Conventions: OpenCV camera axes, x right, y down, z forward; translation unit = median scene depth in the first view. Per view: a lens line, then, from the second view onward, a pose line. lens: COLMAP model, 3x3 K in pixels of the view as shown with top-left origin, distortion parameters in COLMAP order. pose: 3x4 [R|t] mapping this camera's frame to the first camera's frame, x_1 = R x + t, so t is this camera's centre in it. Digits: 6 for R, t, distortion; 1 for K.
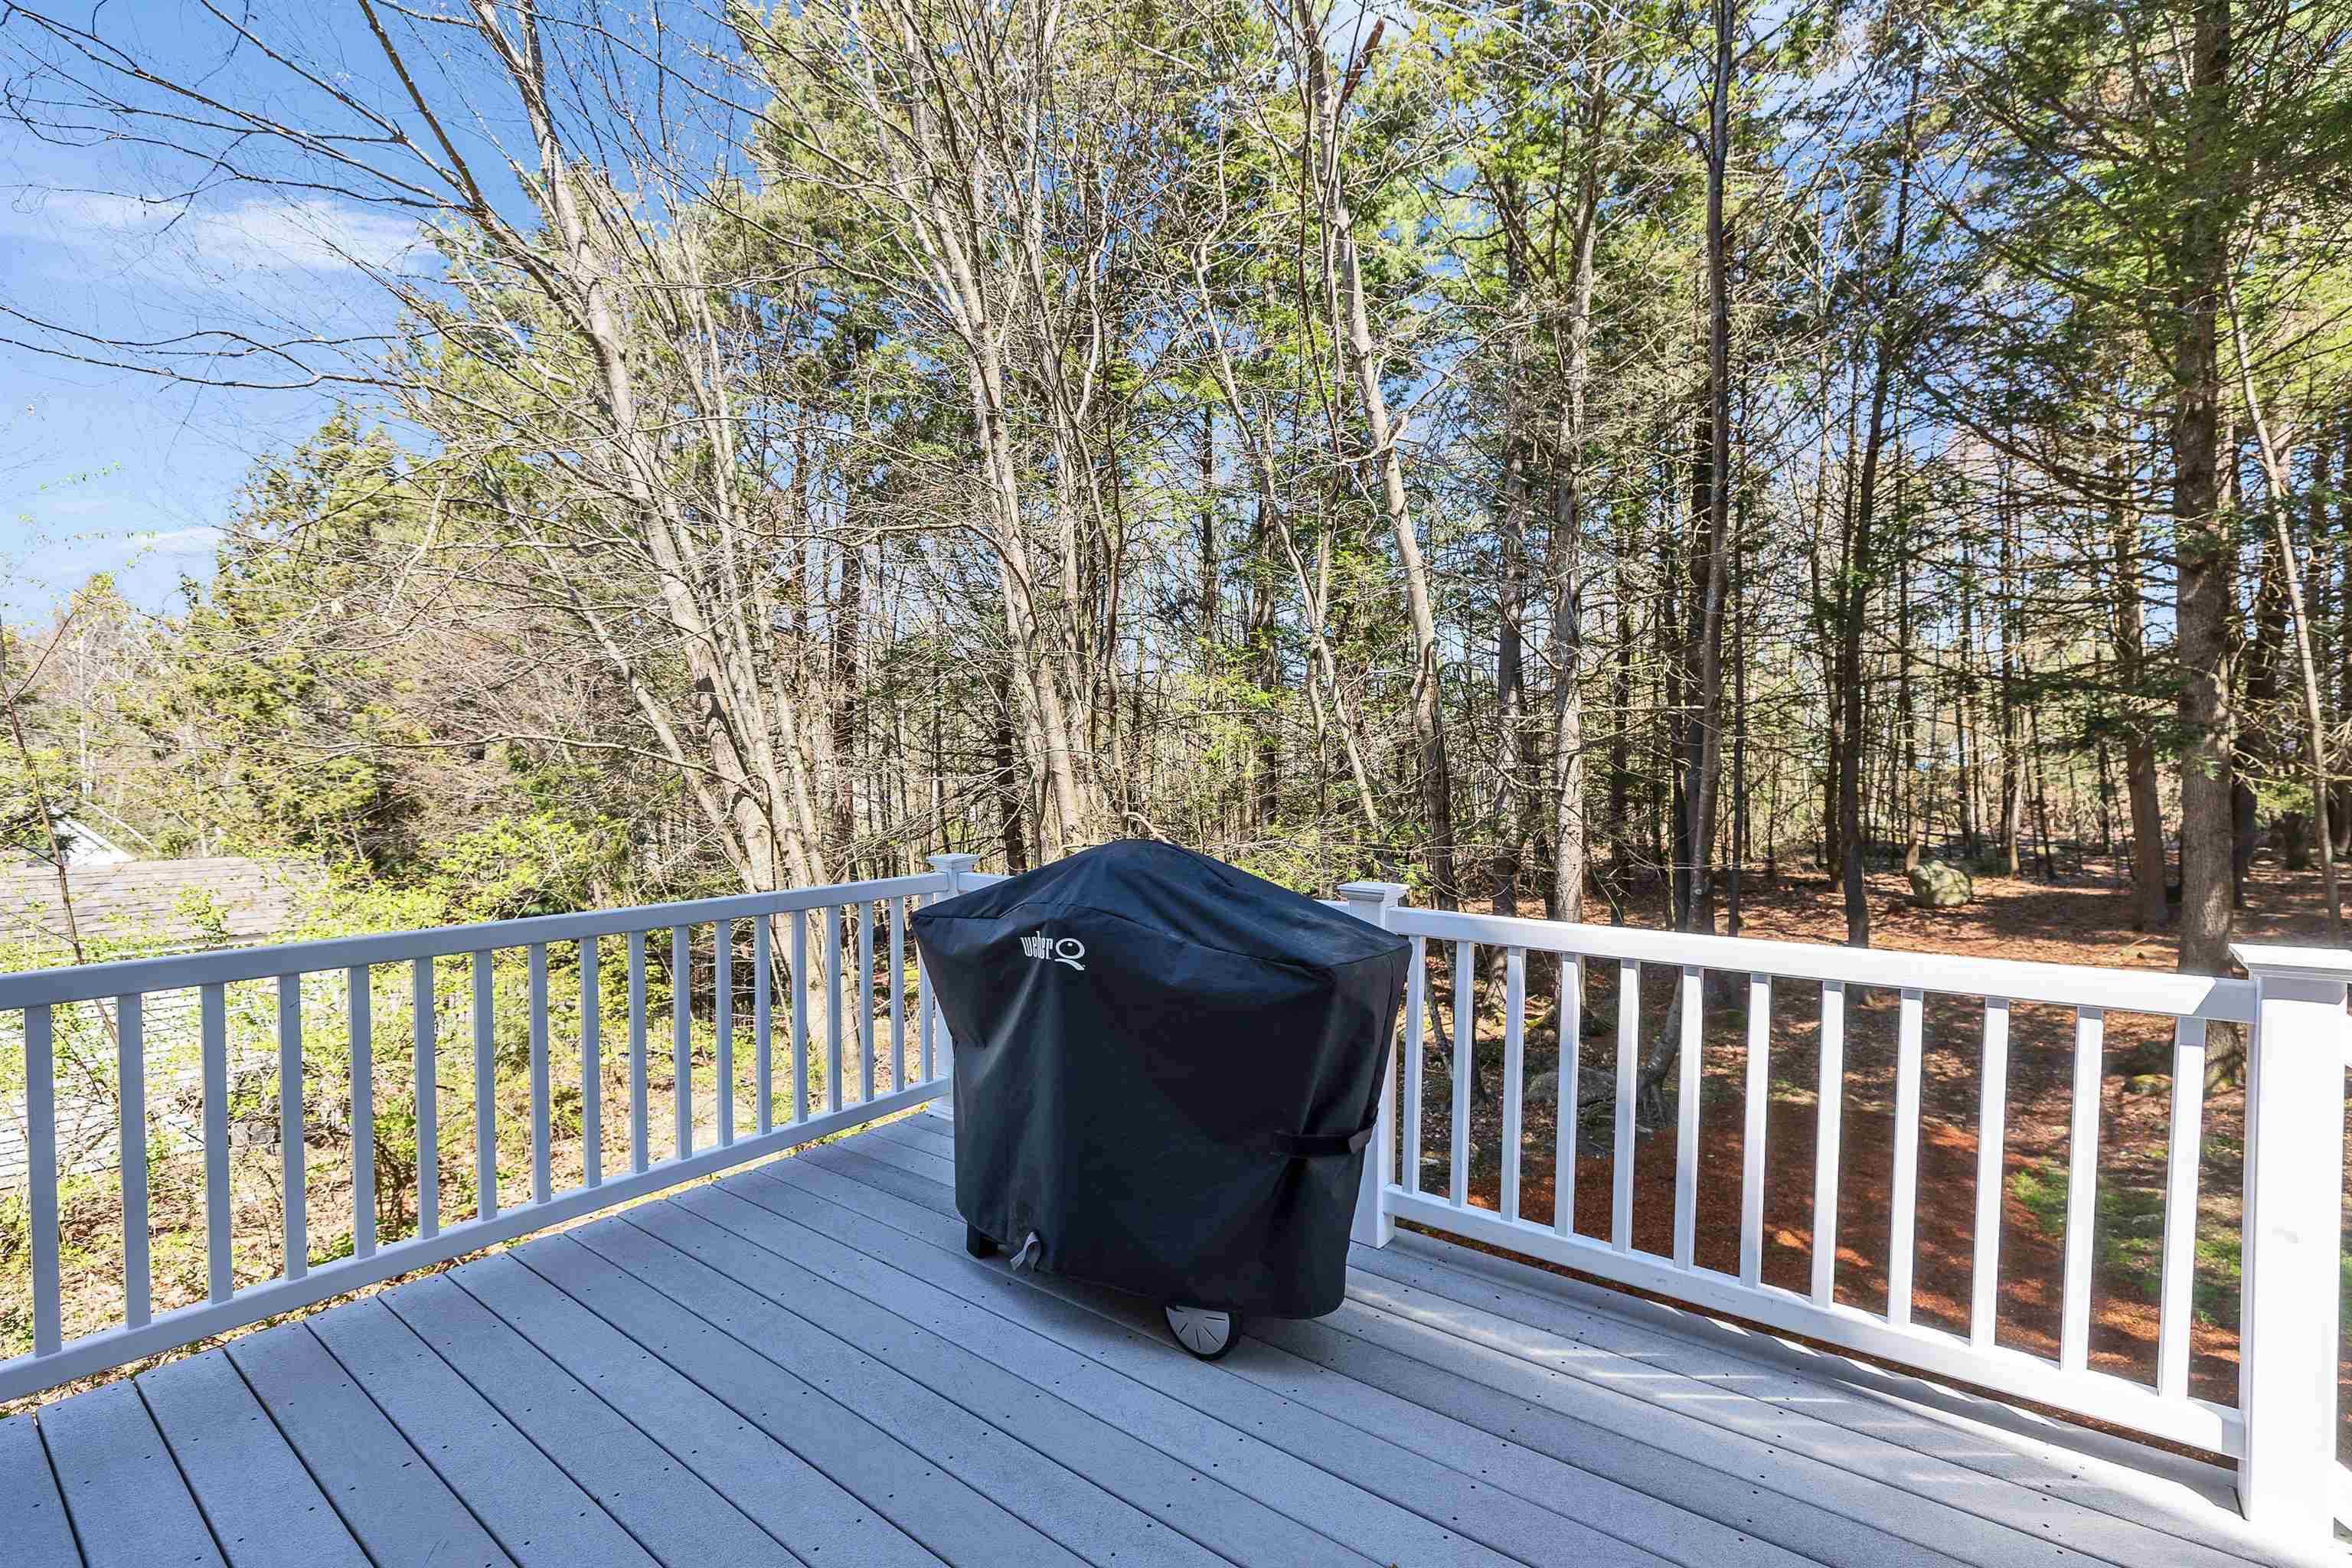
lens RADIAL K [[1055.6, 0, 1168.4], [0, 1055.6, 776.7], [0, 0, 1]] dist [-0.000474, -0.000418]
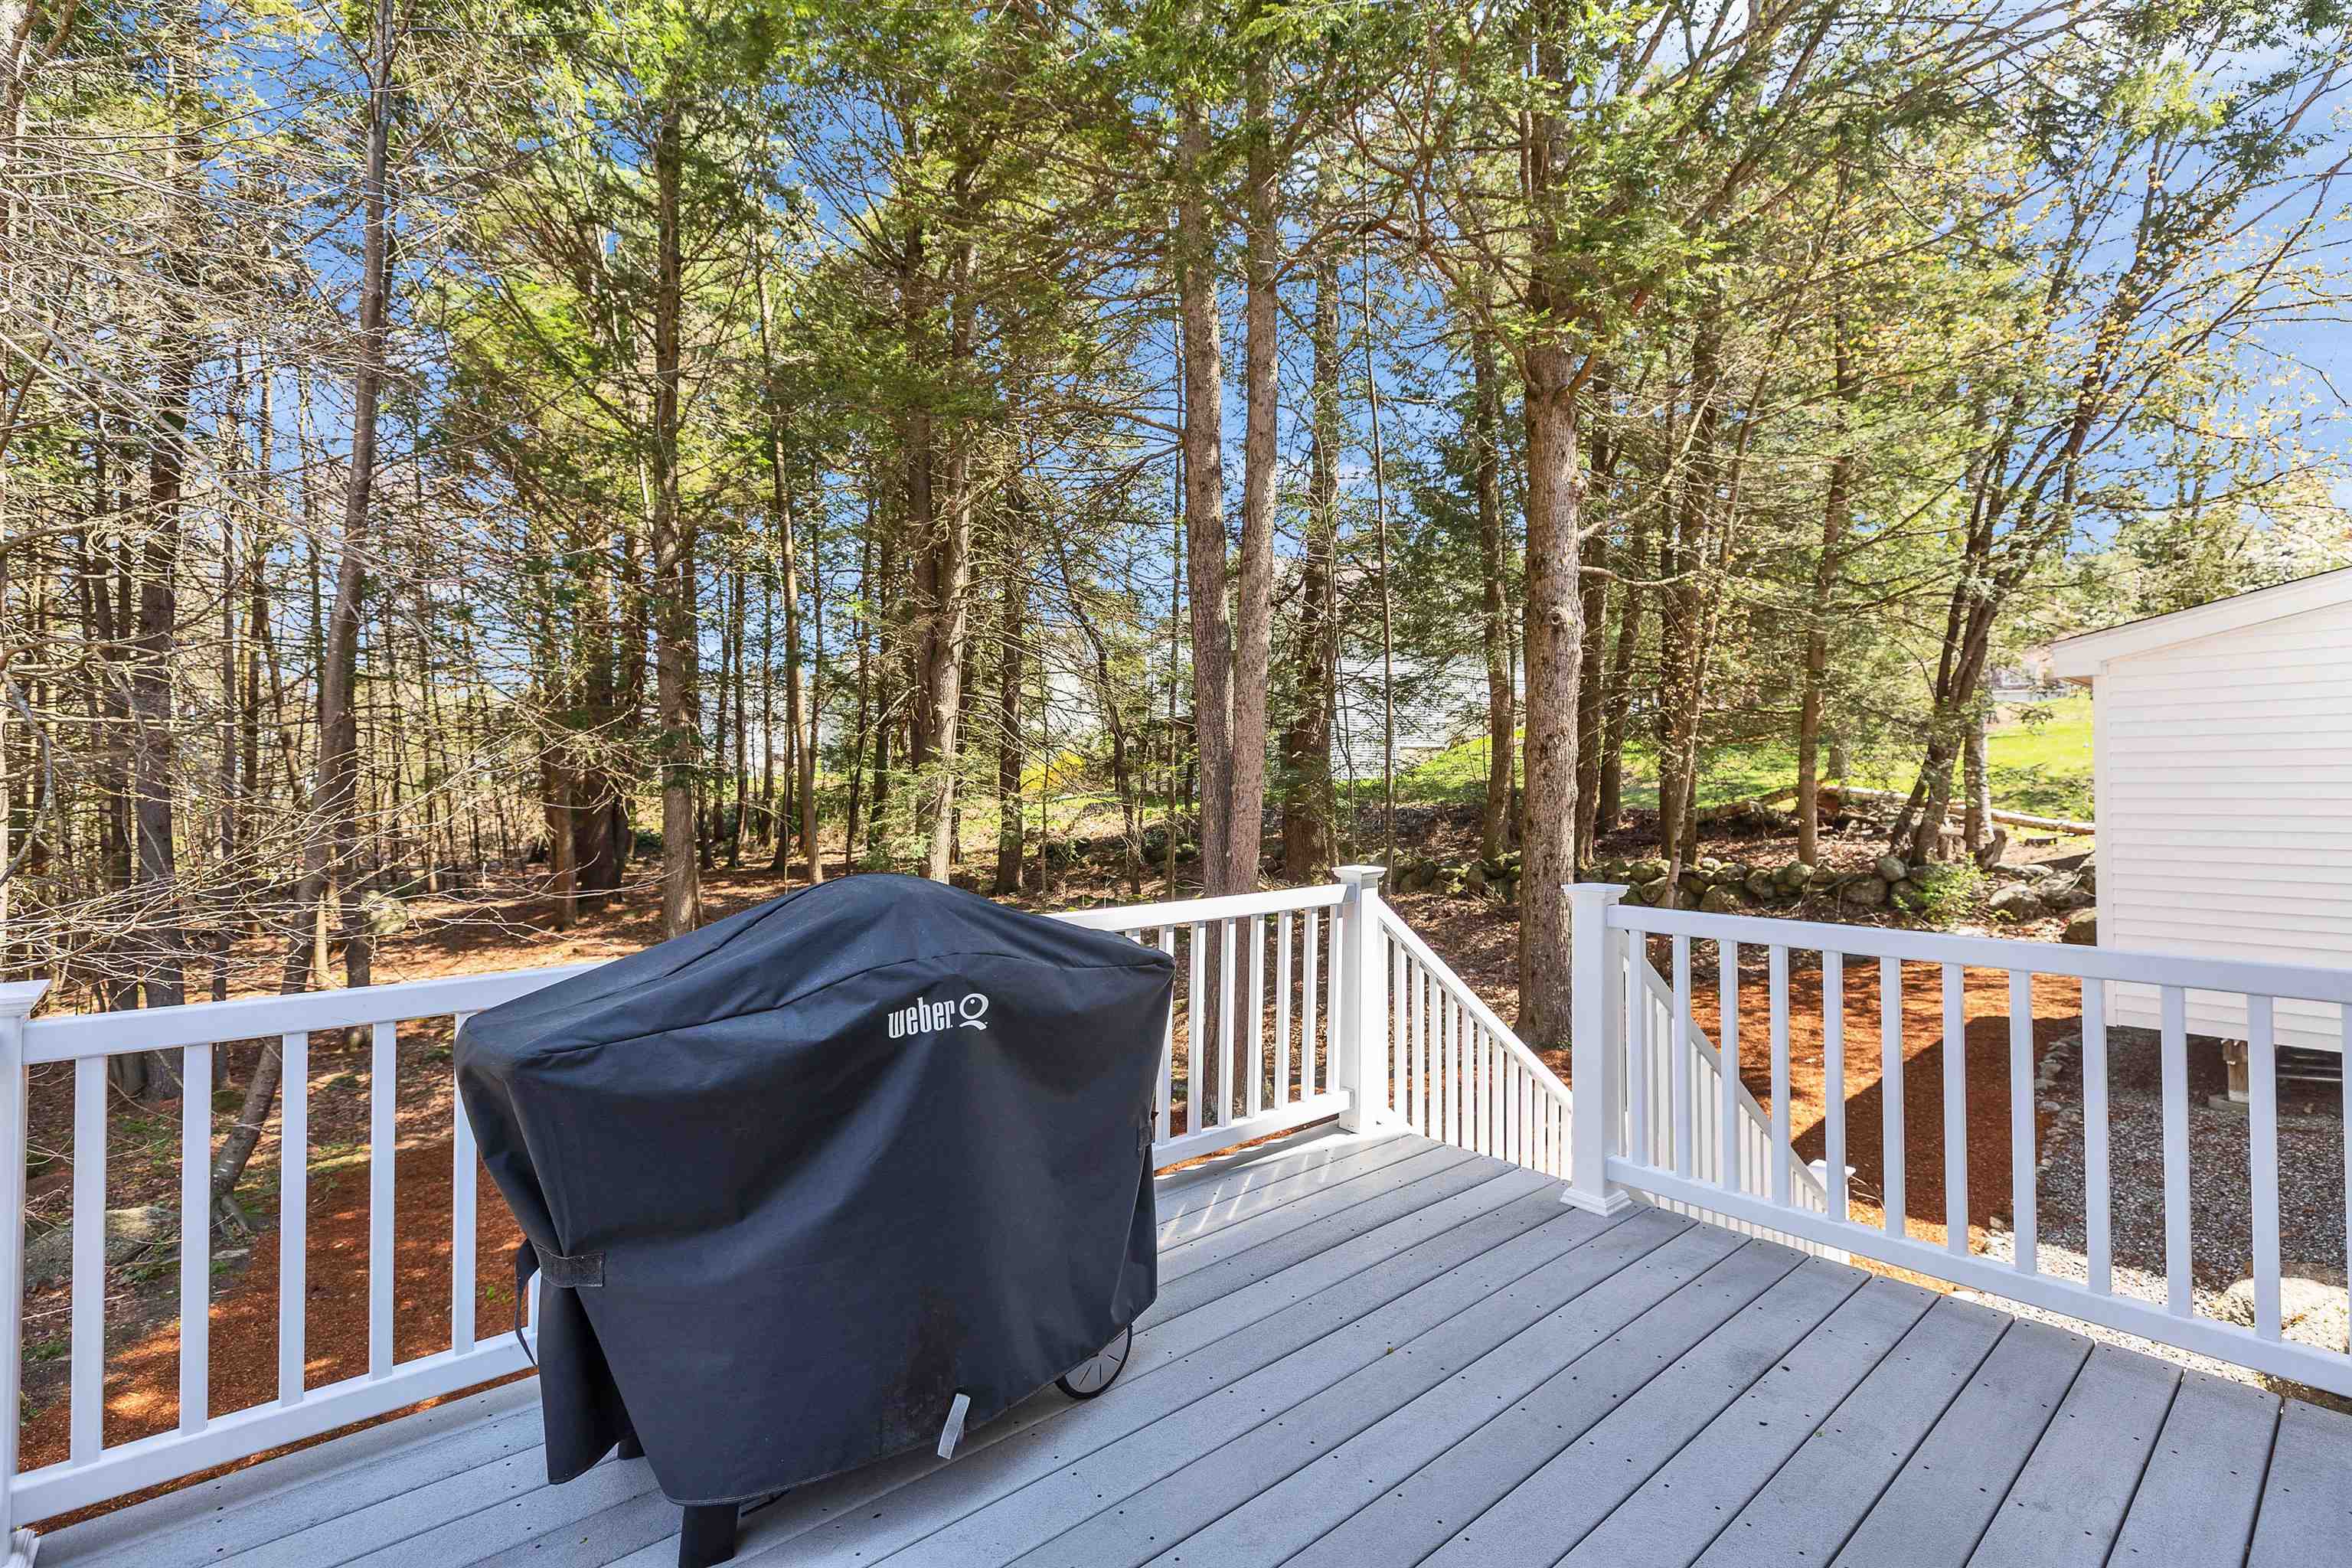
lens RADIAL K [[1055.6, 0, 1168.4], [0, 1055.6, 776.7], [0, 0, 1]] dist [-0.000474, -0.000418]
pose [[0.169602, 0.017060, 0.985365, -0.852542], [0.011580, 0.999747, -0.019302, 0.007491], [-0.985445, 0.014684, 0.169361, 0.719151]]
